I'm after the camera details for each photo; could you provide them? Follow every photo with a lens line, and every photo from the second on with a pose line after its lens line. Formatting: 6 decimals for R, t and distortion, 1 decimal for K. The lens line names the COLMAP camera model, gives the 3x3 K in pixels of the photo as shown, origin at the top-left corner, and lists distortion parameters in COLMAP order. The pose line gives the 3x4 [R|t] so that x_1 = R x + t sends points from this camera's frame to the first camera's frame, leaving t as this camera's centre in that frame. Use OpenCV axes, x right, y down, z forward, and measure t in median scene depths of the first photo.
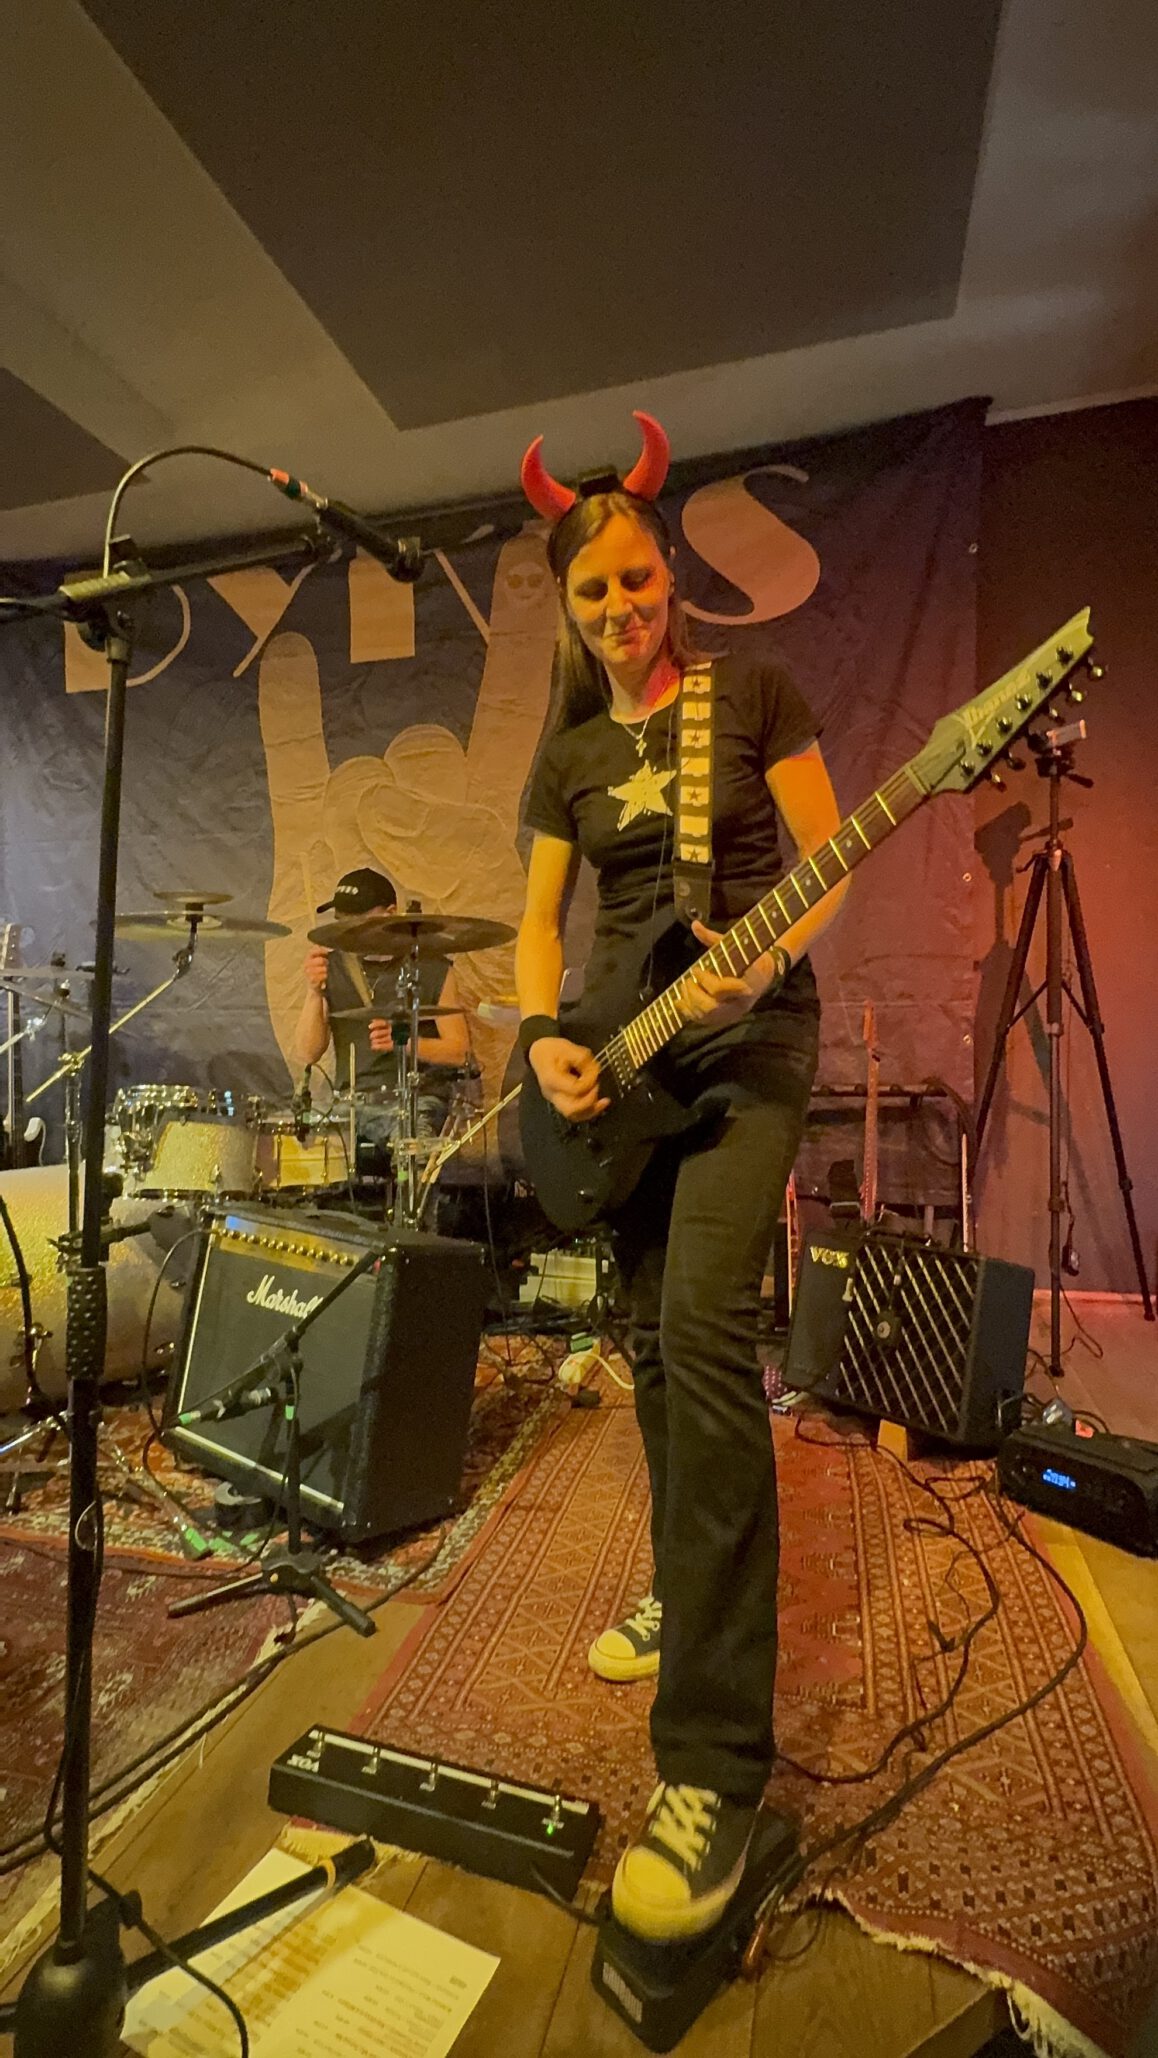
lens RADIAL K [[934.6, 0, 575.7], [0, 934.6, 1022.2], [0, 0, 1]] dist [-0.000411, 0.001660]
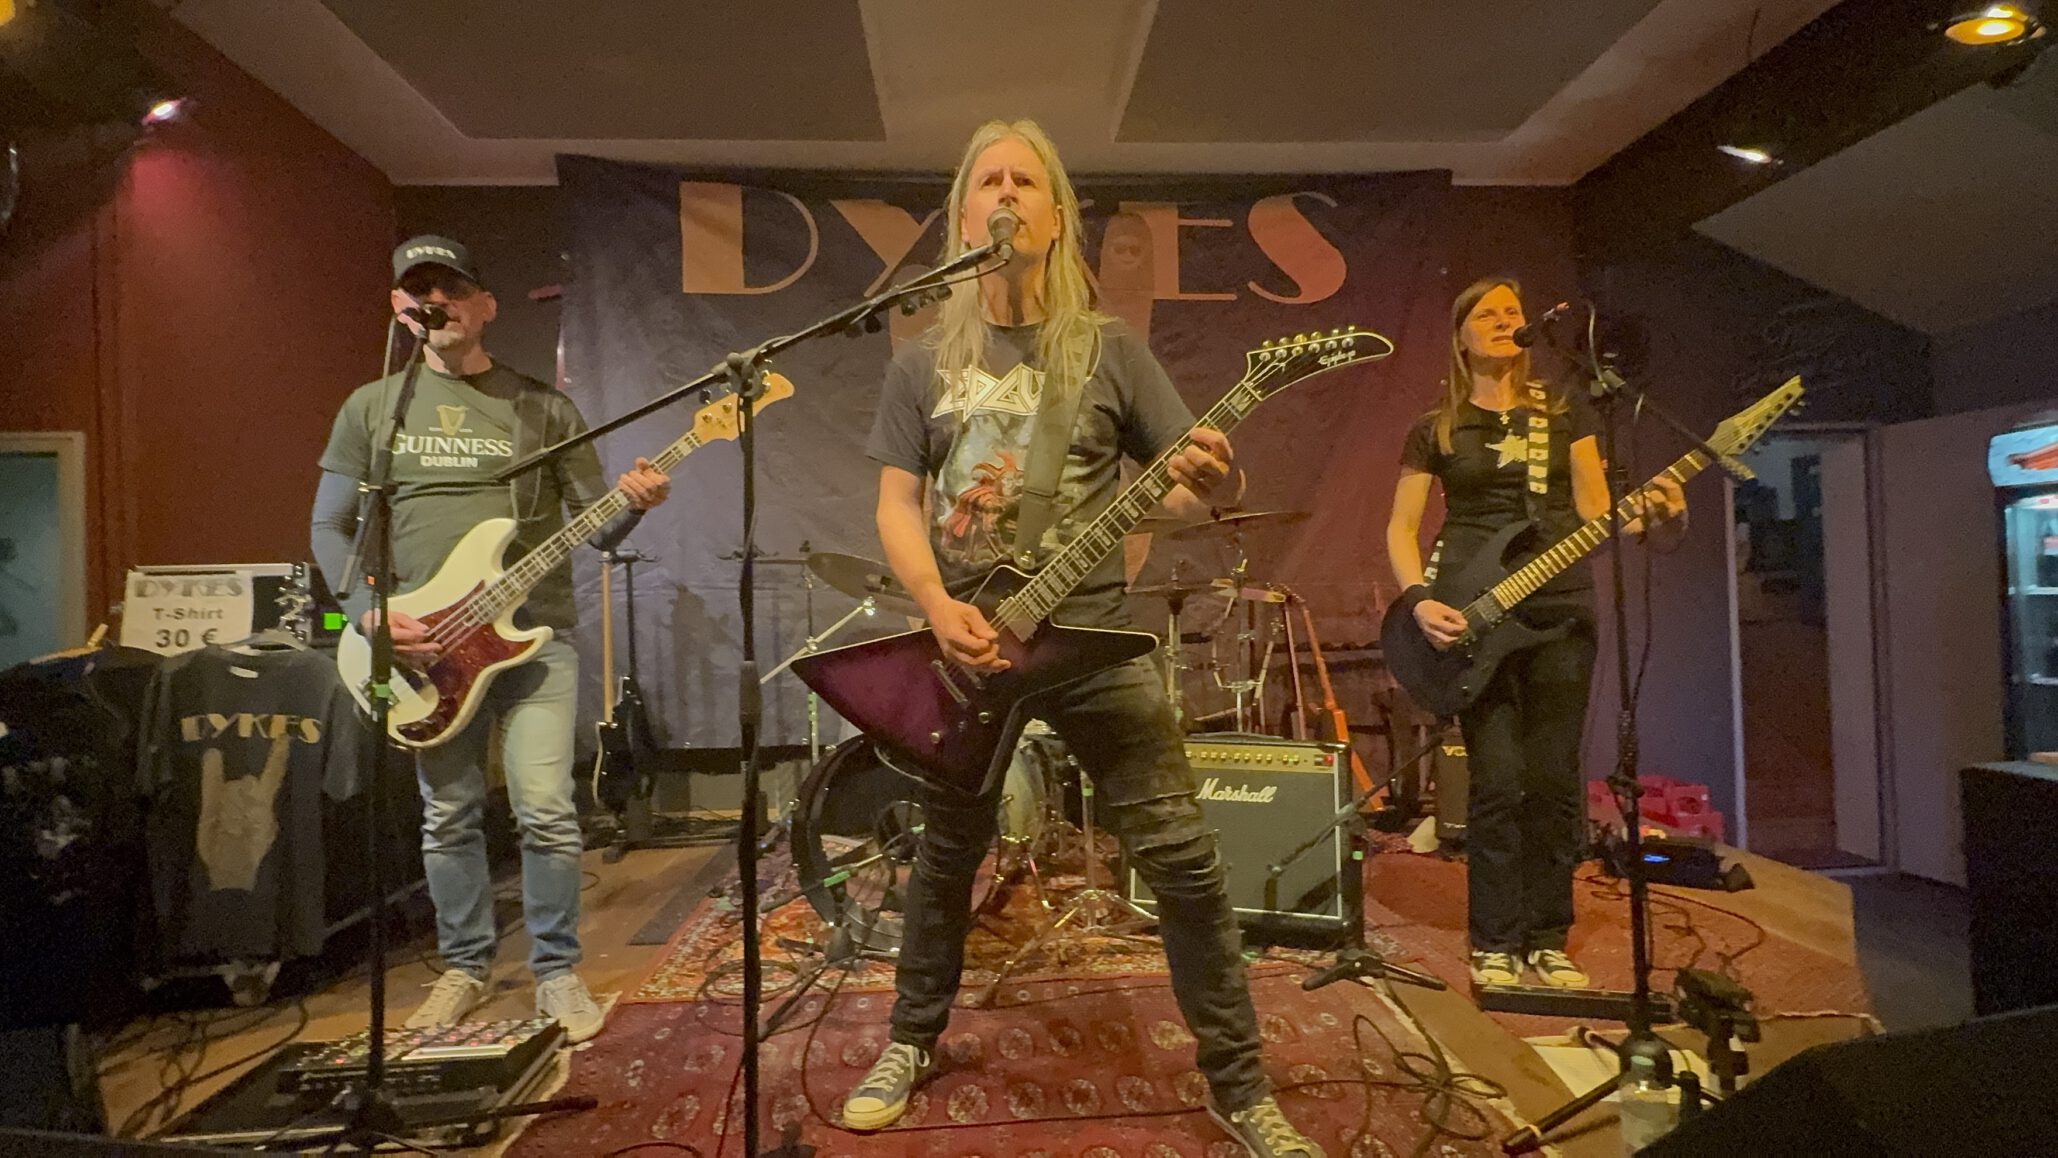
lens RADIAL K [[934.6, 0, 1026.6], [0, 934.6, 580.7], [0, 0, 1]] dist [-0.000411, 0.001660]
pose [[0.945087, -0.003024, 0.326804, -0.648431], [0.011599, 0.999638, -0.024293, 0.004108], [-0.326612, 0.026750, 0.944780, -0.146852]]
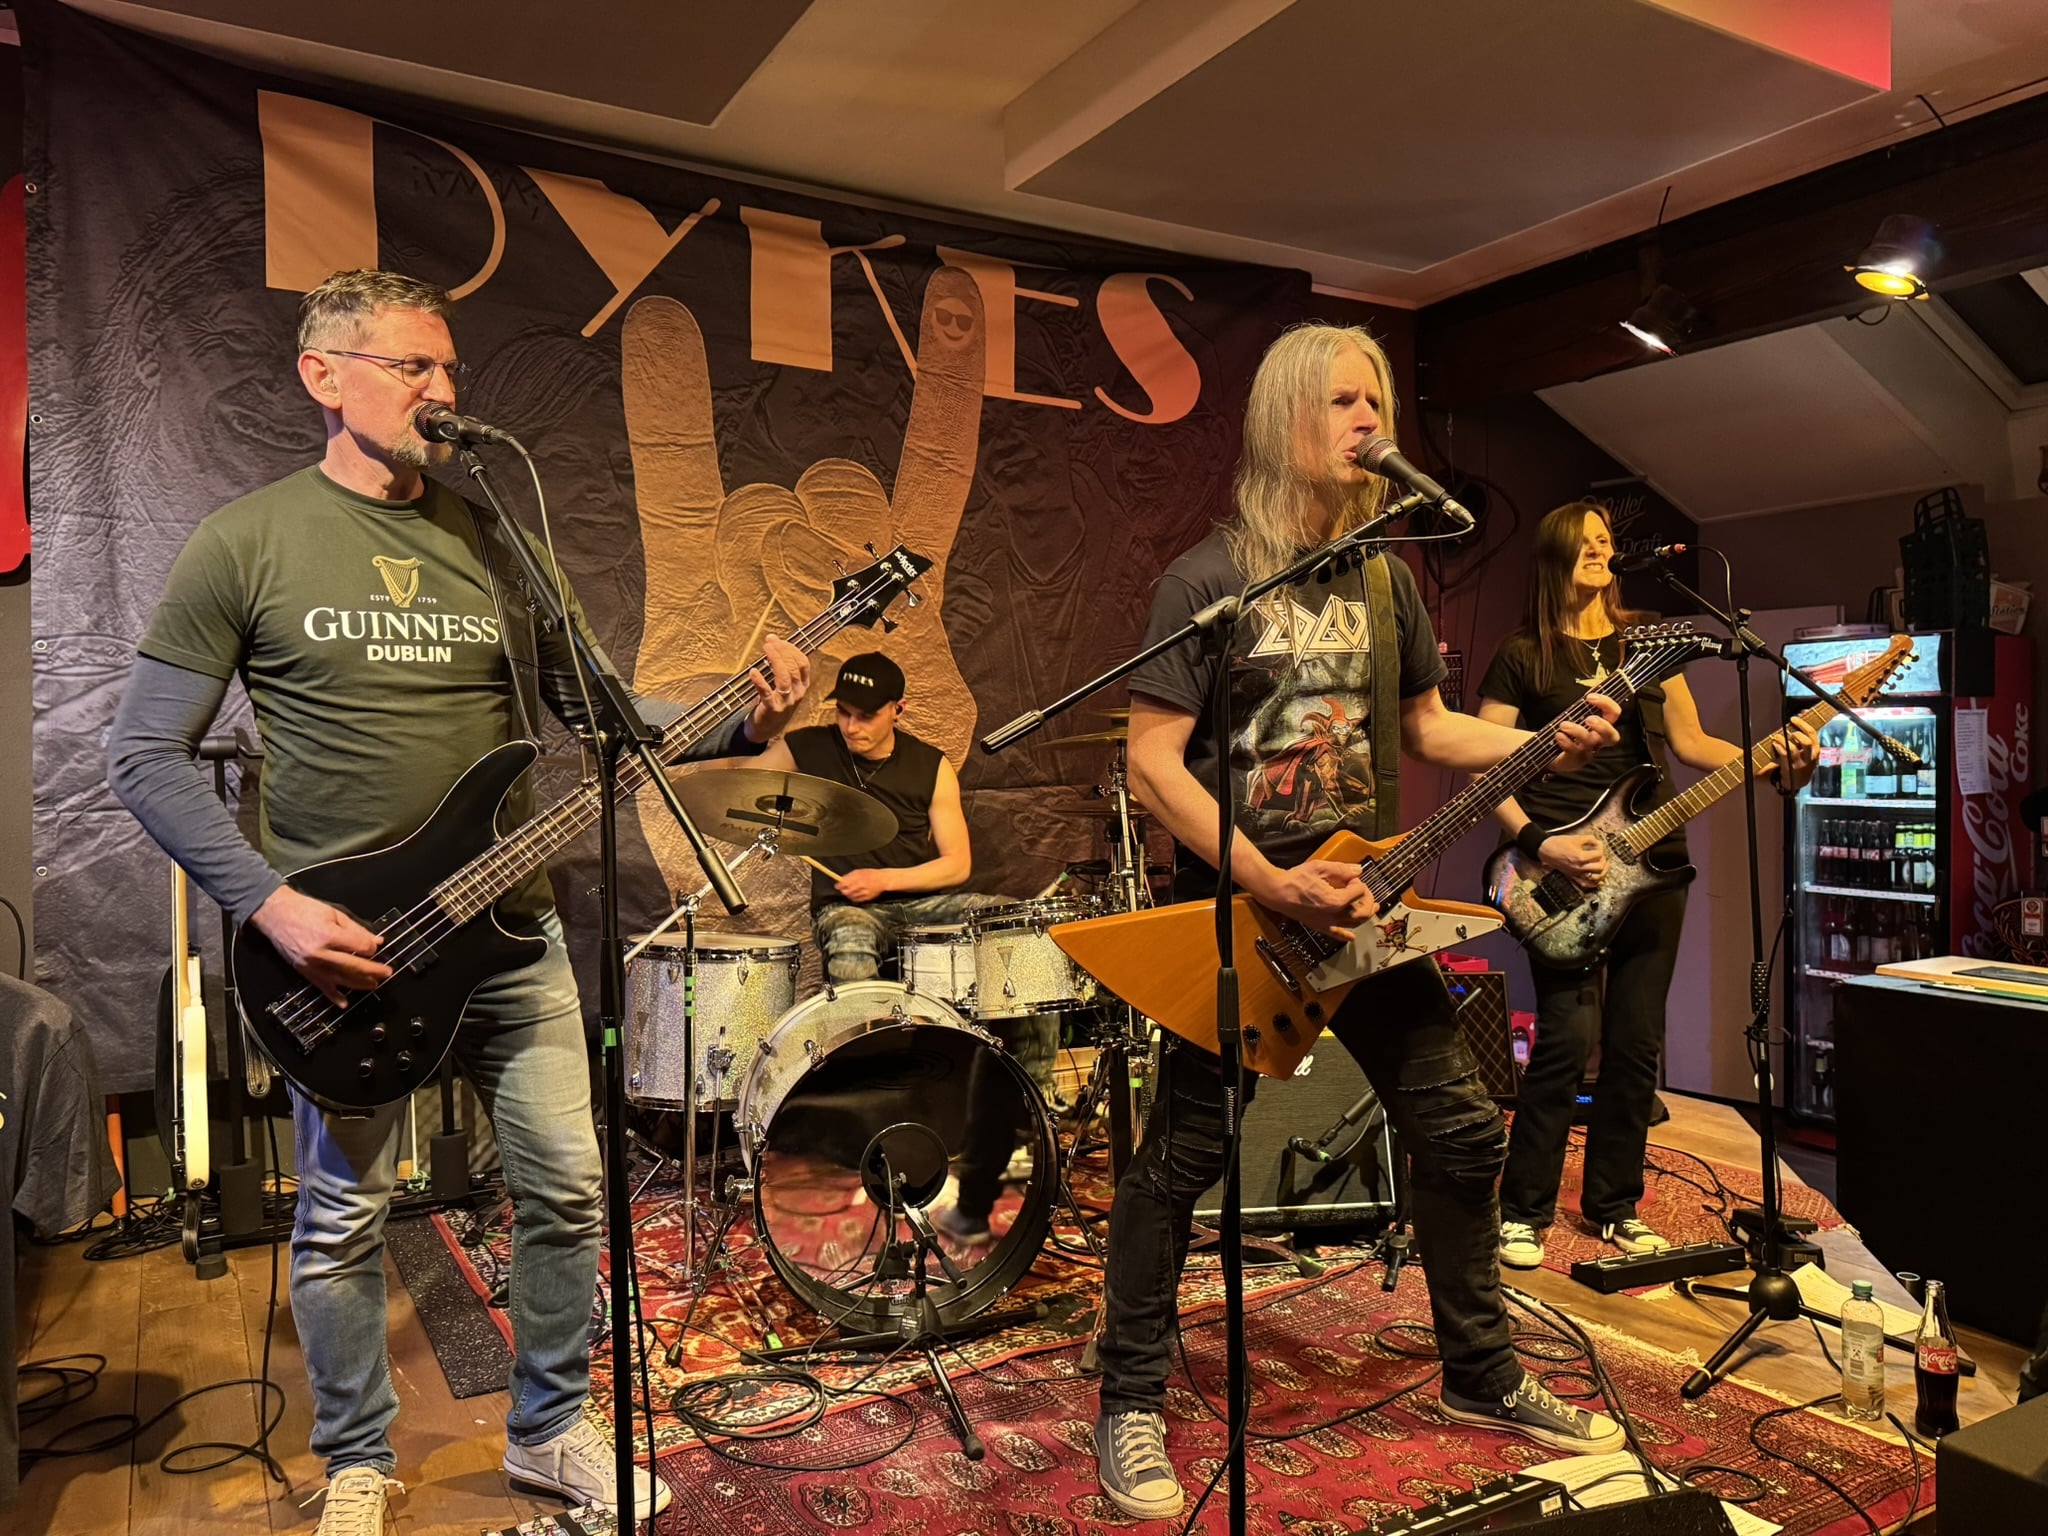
lens RADIAL K [[1451.5, 0, 1035.5], [0, 1451.5, 776.5], [0, 0, 1]] dist [0.031694, -0.037903]
pose [[0.689201, -0.010347, 0.724497, -1.103576], [0.001867, 0.999920, 0.012505, -0.055959], [-0.724568, -0.007266, 0.689165, -0.023972]]
